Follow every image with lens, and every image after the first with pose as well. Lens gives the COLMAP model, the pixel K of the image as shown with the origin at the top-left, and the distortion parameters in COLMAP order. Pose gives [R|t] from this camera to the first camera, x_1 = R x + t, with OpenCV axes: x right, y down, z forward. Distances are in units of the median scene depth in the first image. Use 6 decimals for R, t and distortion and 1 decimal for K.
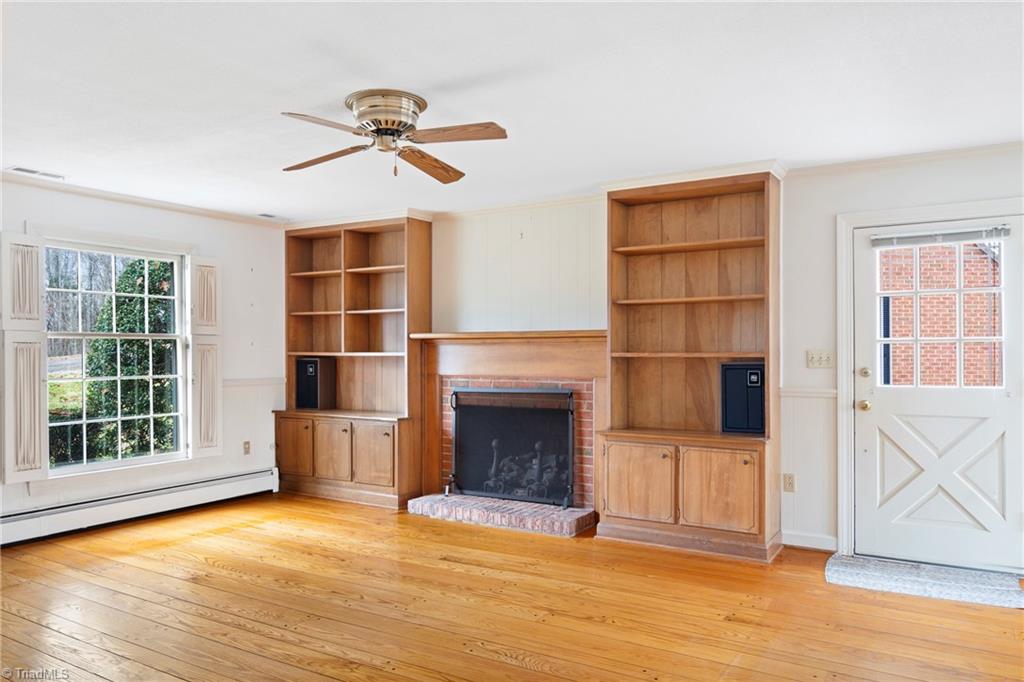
lens RADIAL K [[735.2, 0, 514.2], [0, 735.2, 348.5], [0, 0, 1]] dist [0.004611, -0.004211]
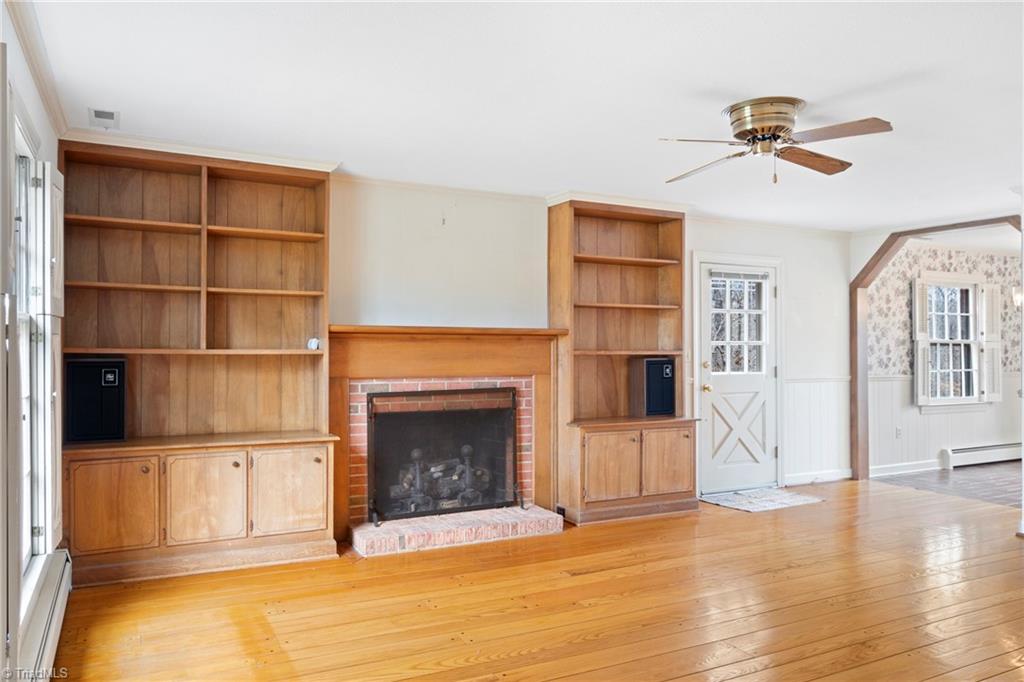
lens RADIAL K [[735.2, 0, 516.0], [0, 735.2, 335.8], [0, 0, 1]] dist [0.004611, -0.004211]
pose [[0.514892, 0.017884, 0.857068, -0.847668], [-0.008387, 0.999840, -0.015824, 0.001668], [-0.857214, 0.000959, 0.514960, 0.533484]]
